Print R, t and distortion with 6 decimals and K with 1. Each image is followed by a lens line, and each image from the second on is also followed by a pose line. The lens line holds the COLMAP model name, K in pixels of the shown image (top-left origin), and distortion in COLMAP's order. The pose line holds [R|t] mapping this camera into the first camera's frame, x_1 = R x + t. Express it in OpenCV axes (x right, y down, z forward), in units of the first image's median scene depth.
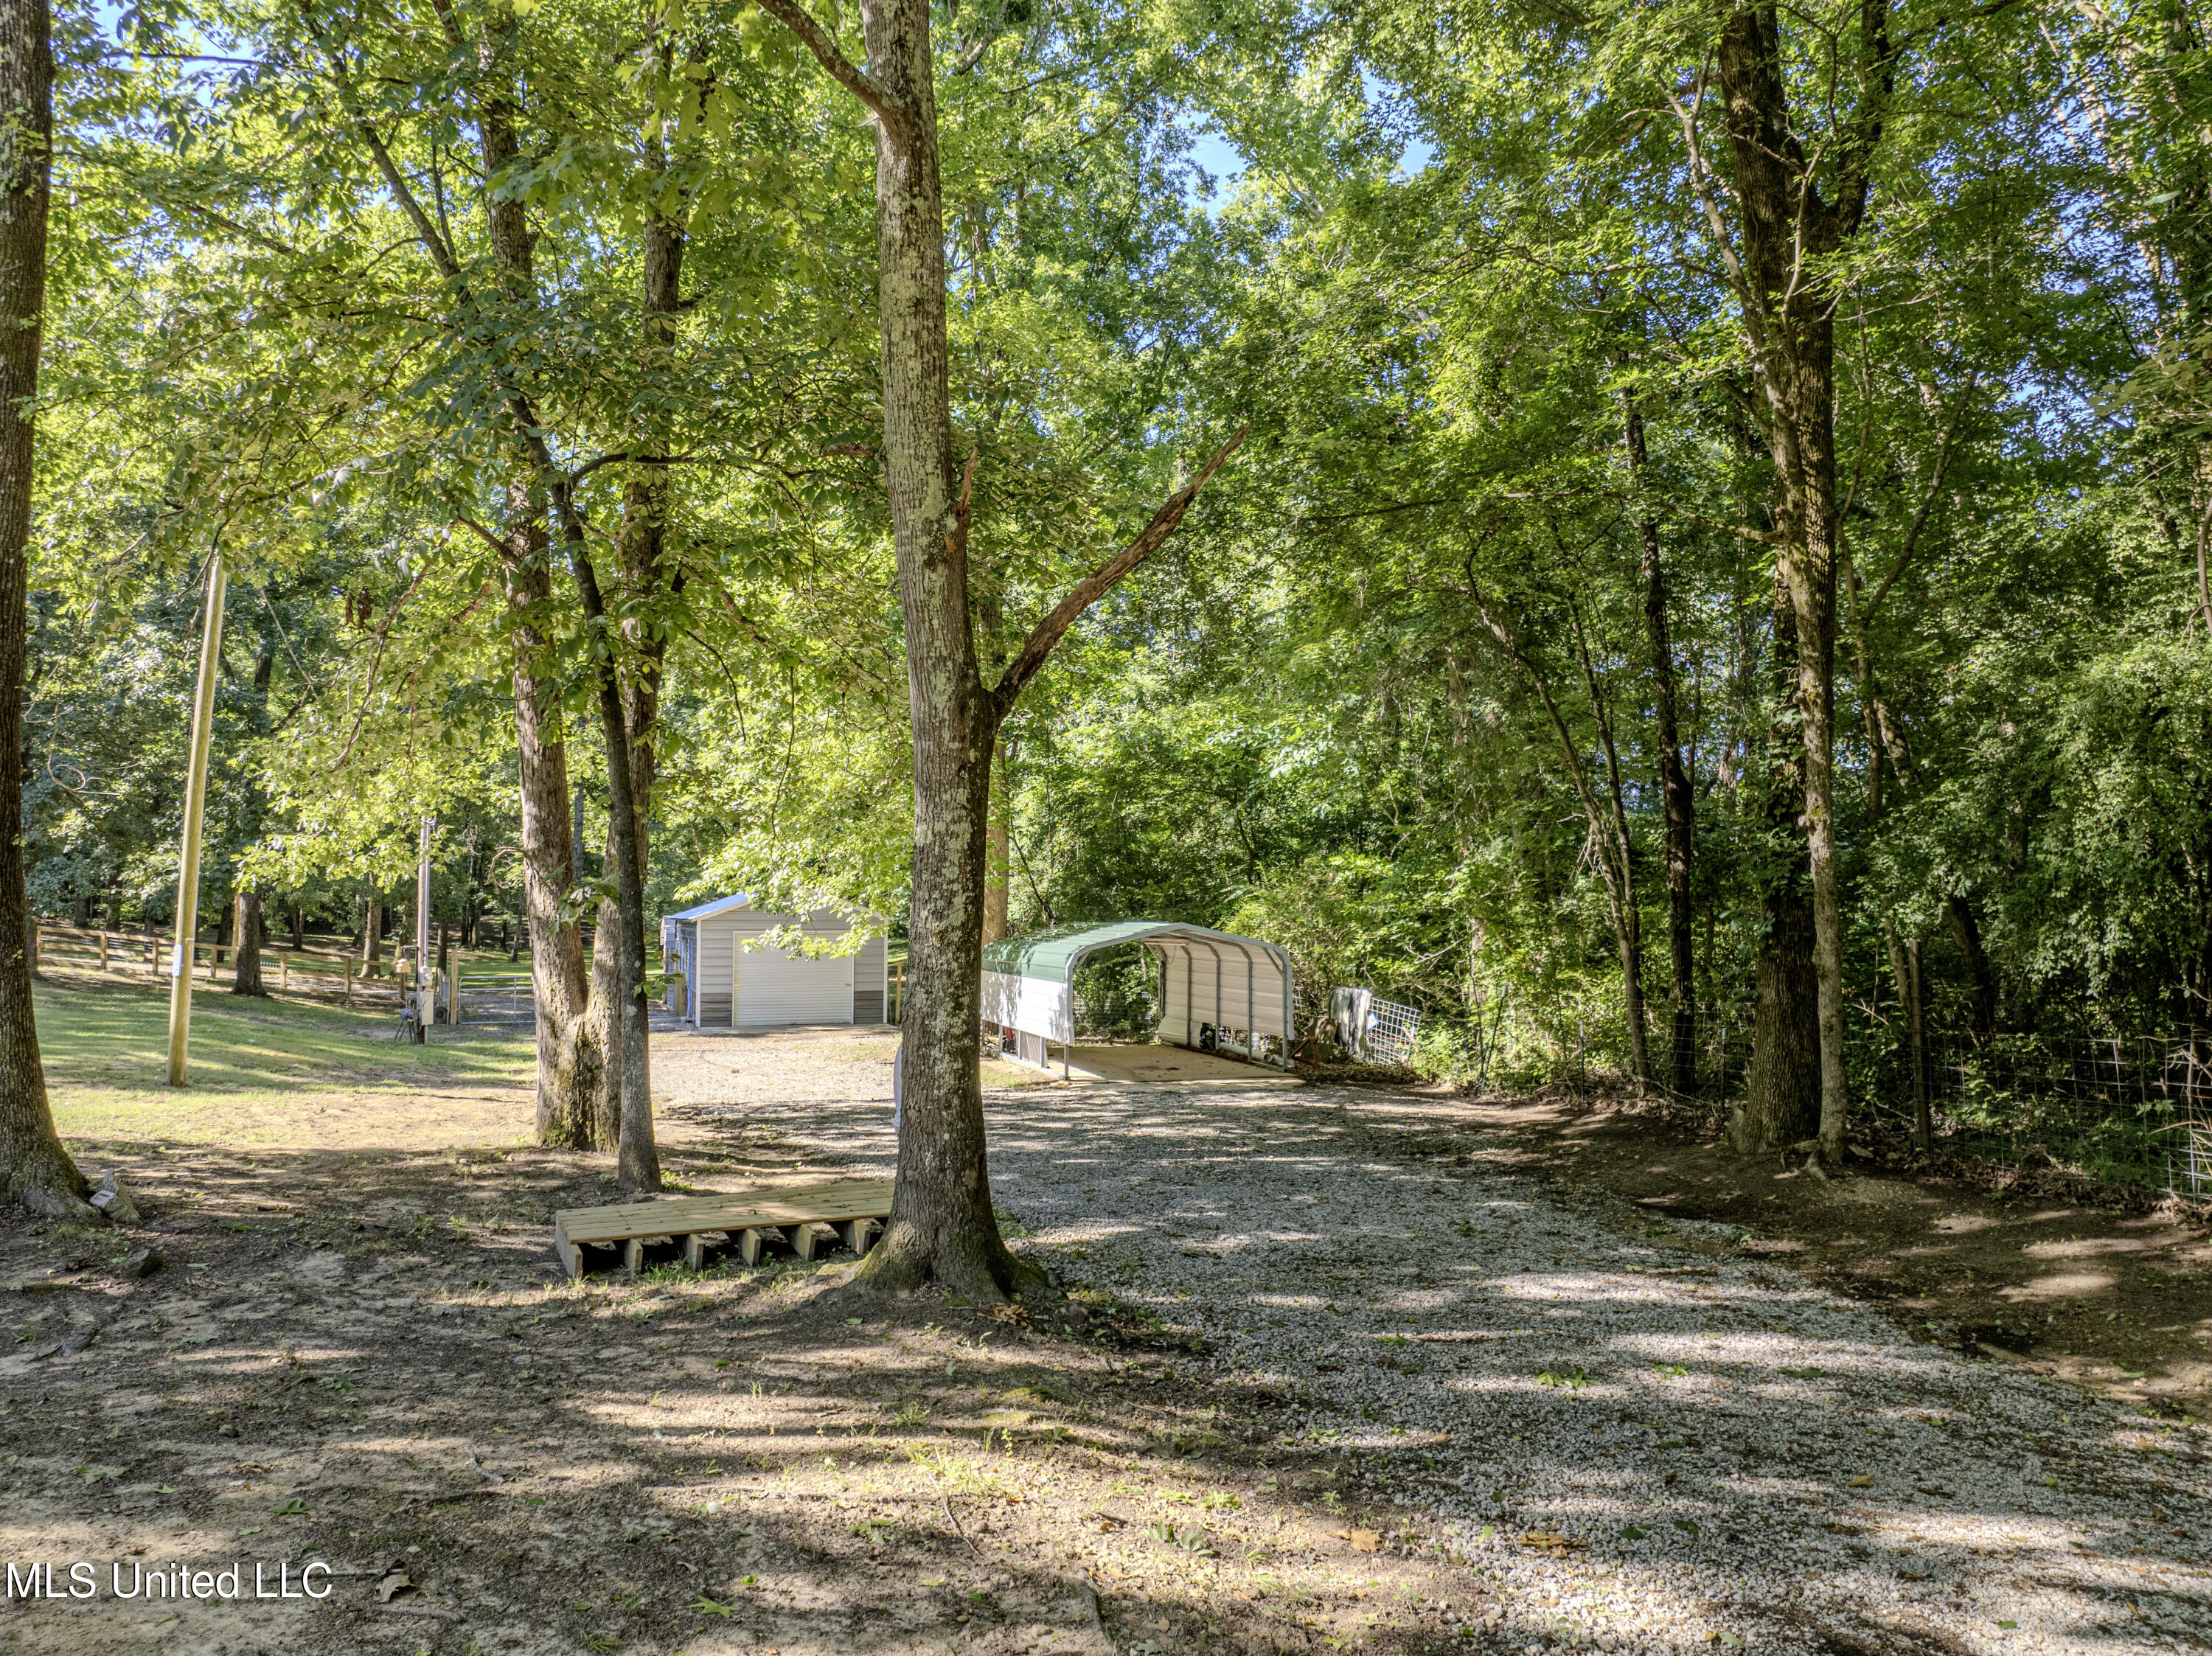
lens RADIAL K [[1549.5, 0, 1102.6], [0, 1549.5, 834.4], [0, 0, 1]] dist [-0.042732, 0.008714]
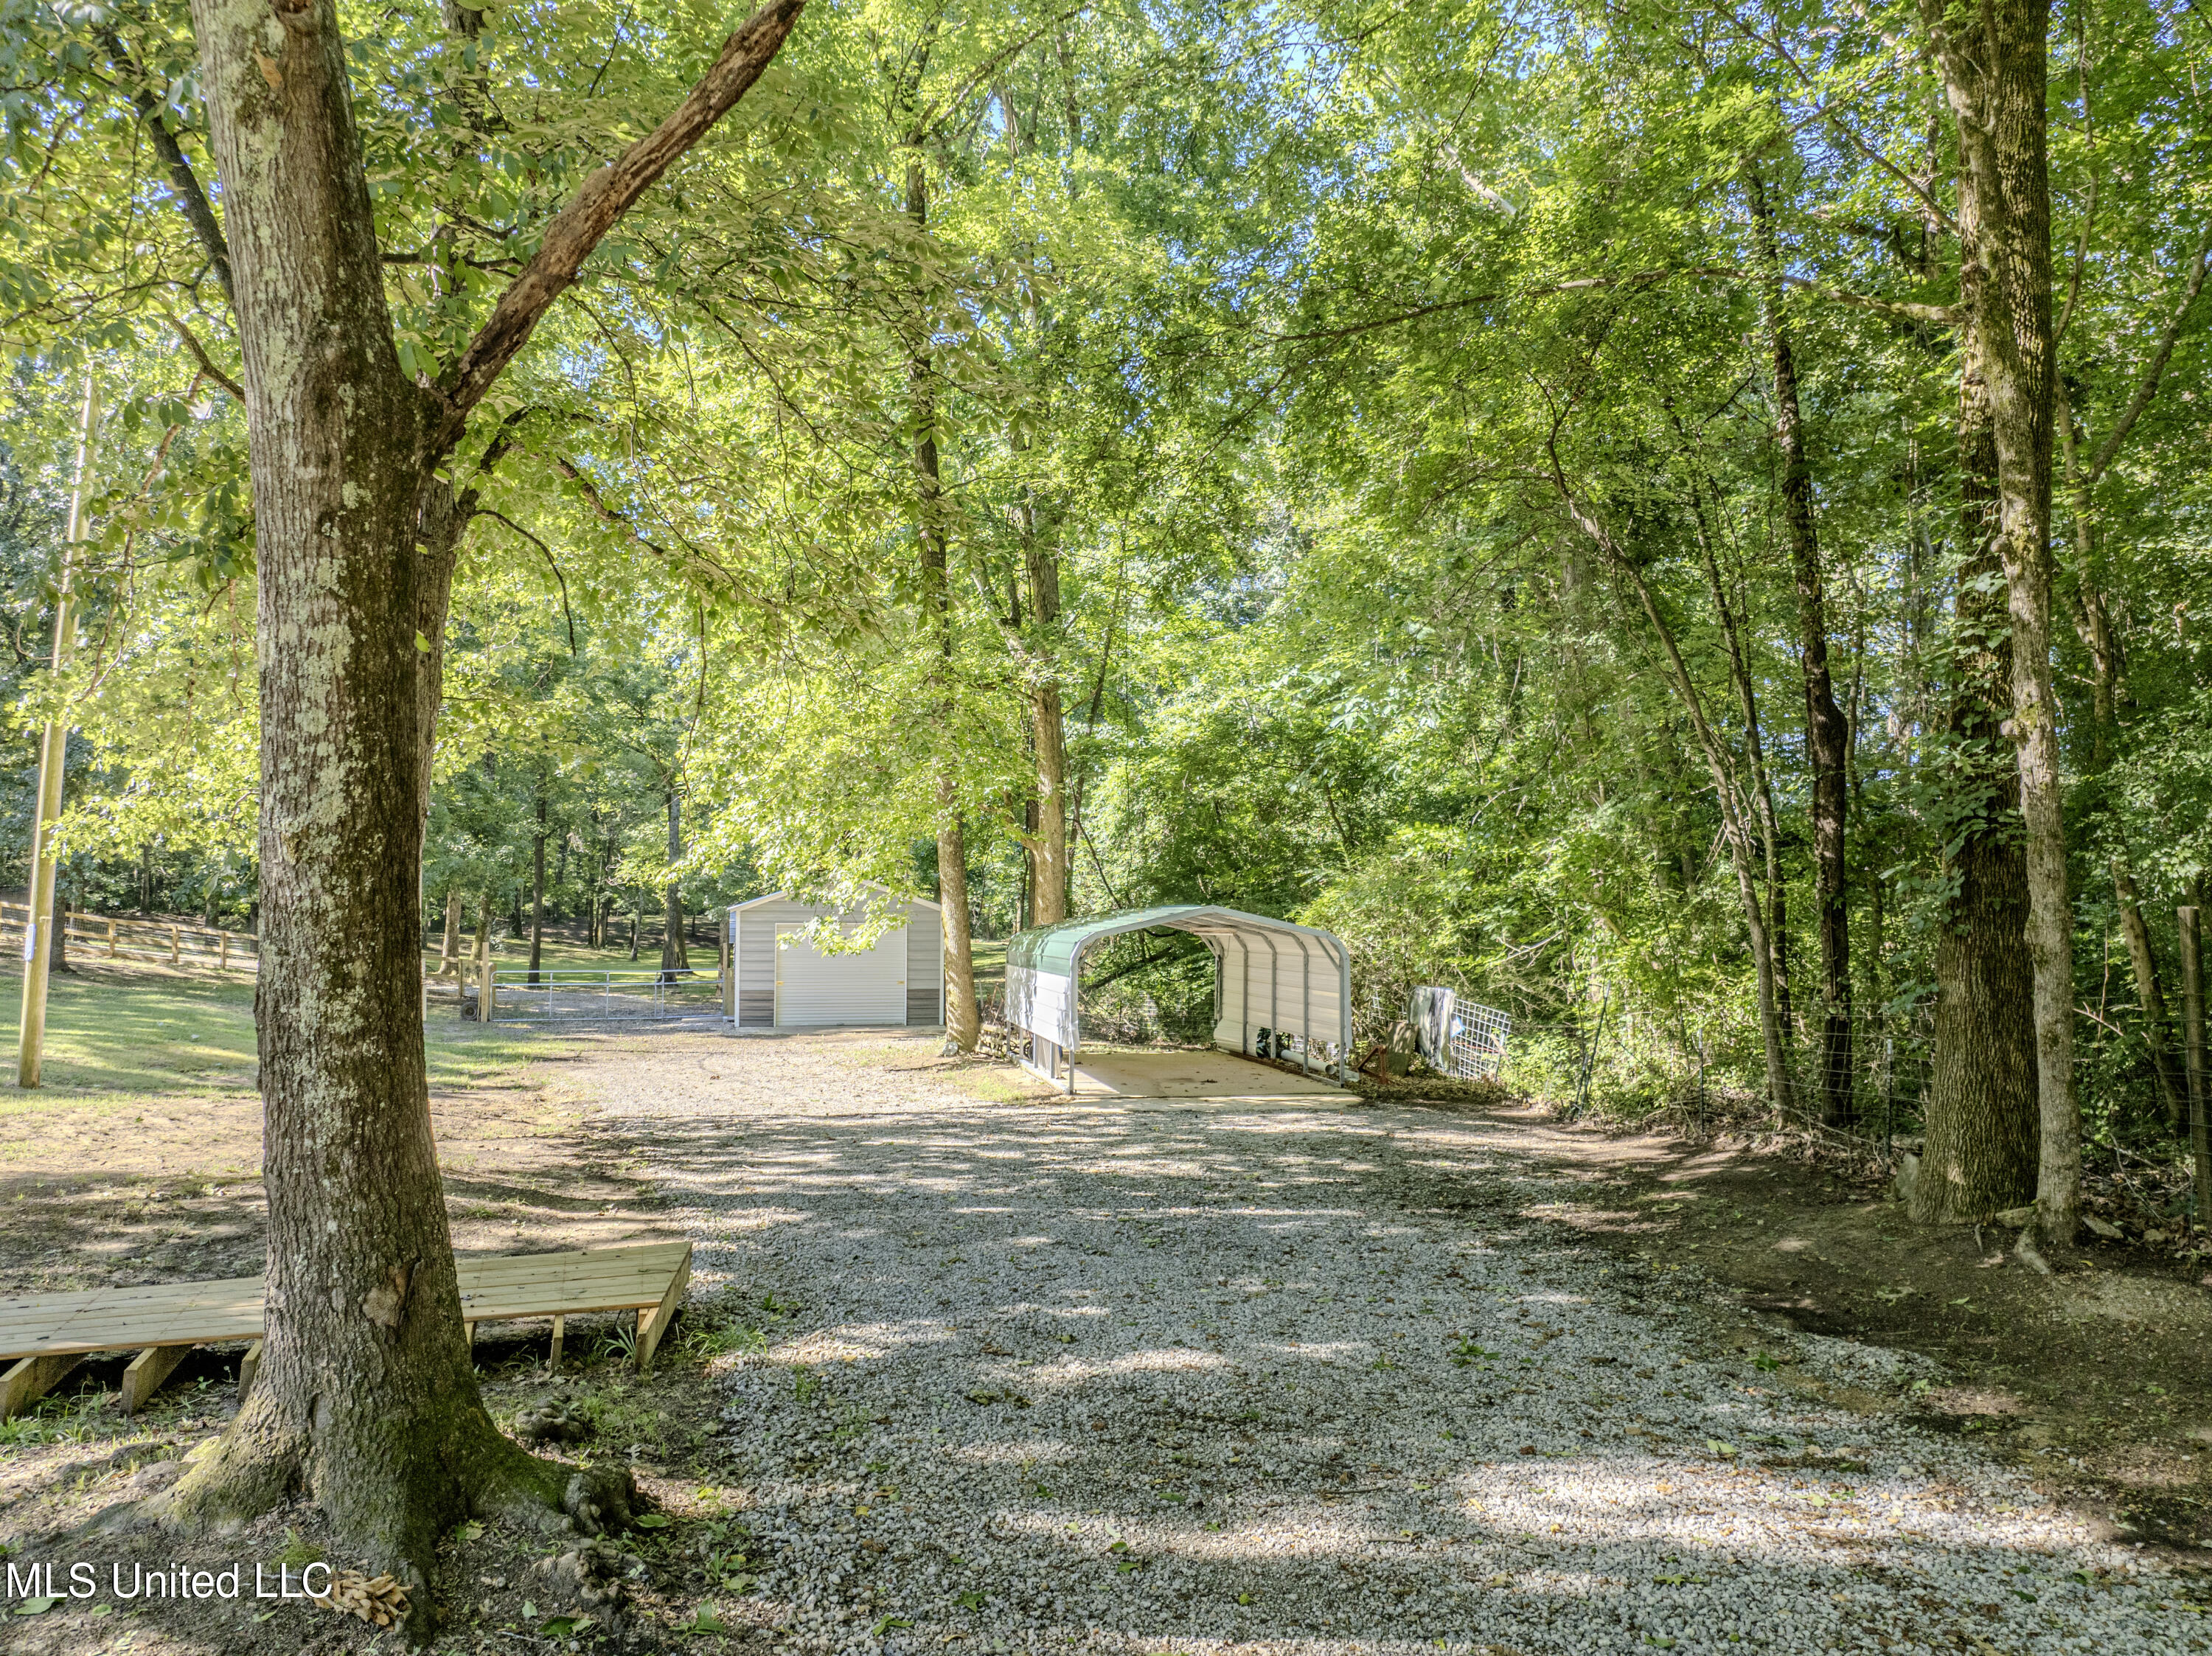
lens RADIAL K [[1549.5, 0, 1112.2], [0, 1549.5, 830.8], [0, 0, 1]] dist [-0.042732, 0.008714]
pose [[0.995905, -0.001989, -0.090381, 0.084226], [0.001493, 0.999983, -0.005557, 0.025233], [0.090390, 0.005400, 0.995892, 0.199987]]
